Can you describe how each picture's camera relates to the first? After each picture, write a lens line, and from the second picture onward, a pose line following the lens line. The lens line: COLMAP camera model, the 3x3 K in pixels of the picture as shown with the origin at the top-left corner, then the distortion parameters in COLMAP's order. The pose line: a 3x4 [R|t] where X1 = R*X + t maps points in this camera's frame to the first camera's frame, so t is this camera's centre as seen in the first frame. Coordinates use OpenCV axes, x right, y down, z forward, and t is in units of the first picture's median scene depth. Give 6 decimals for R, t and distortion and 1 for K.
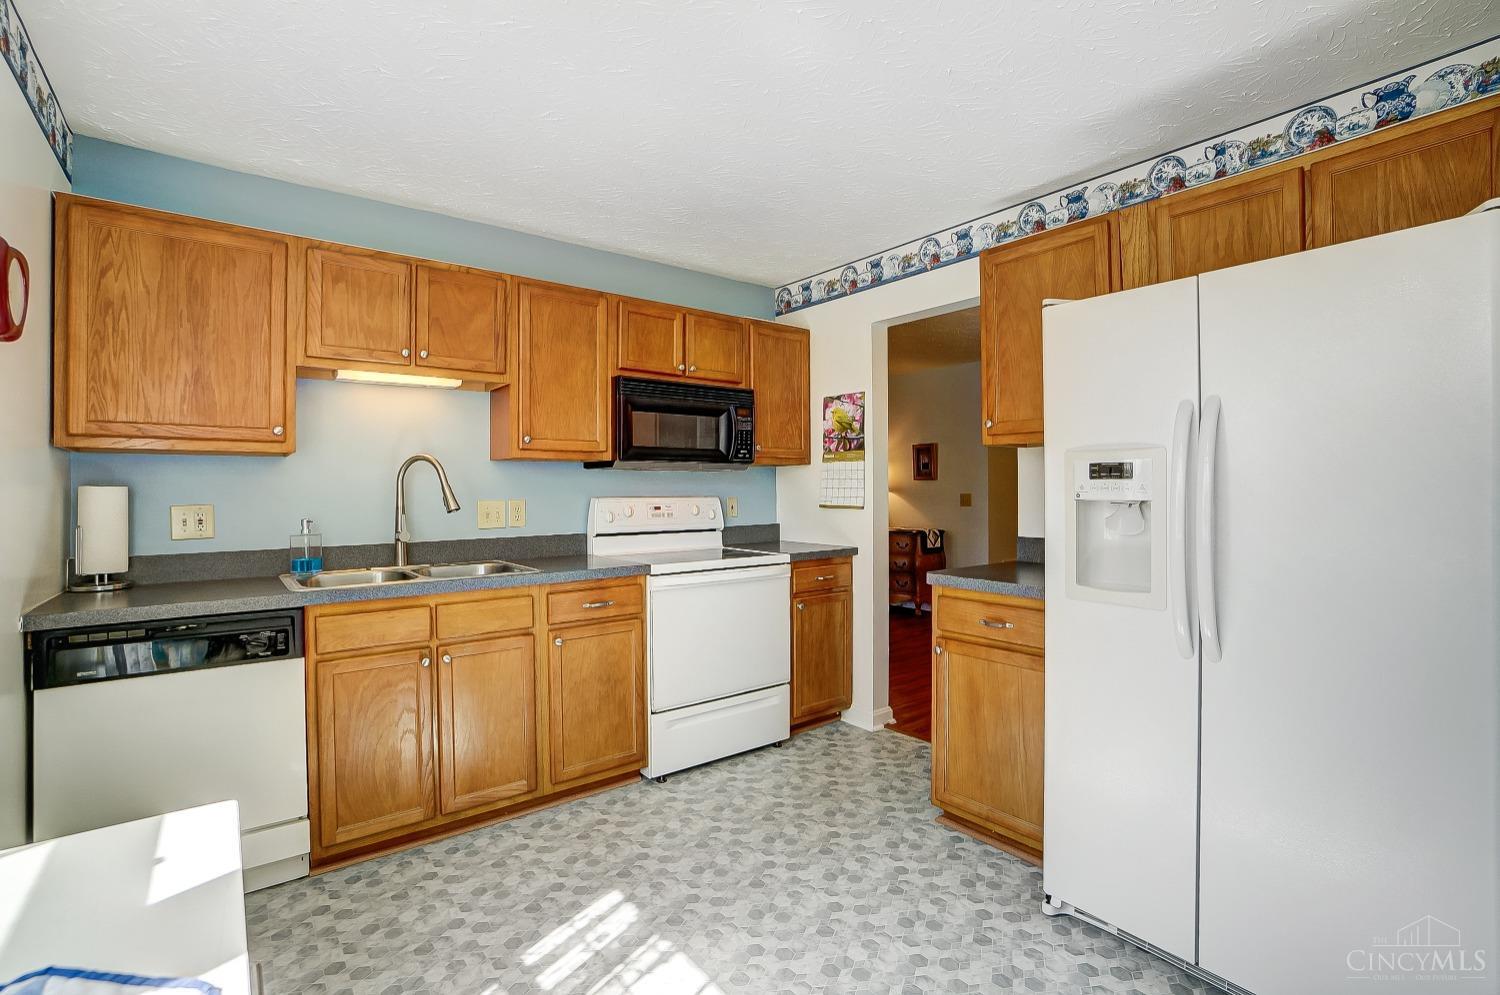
lens RADIAL K [[689.5, 0, 756.6], [0, 689.5, 487.3], [0, 0, 1]] dist [-0.030066, 0.000581]
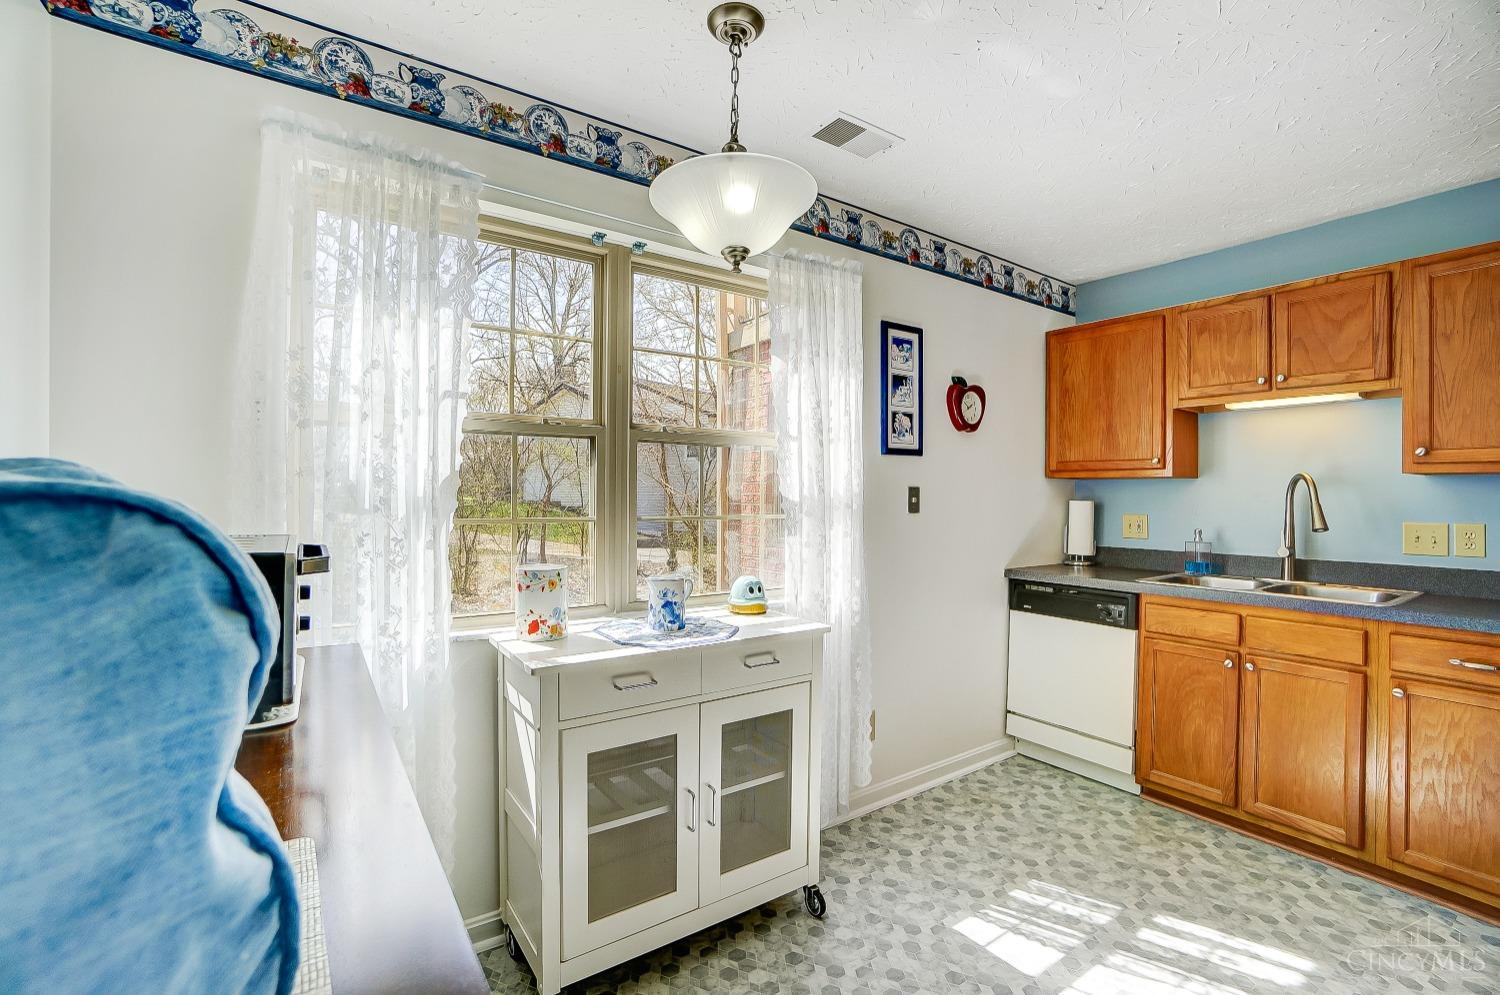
lens RADIAL K [[657.9, 0, 750.0], [0, 657.9, 497.5], [0, 0, 1]] dist [0.000824, 0.000437]
pose [[-0.054183, 0.009521, -0.998486, 0.624340], [-0.005676, 0.999935, 0.009843, -0.019677], [0.998515, 0.006201, -0.054125, 0.279447]]
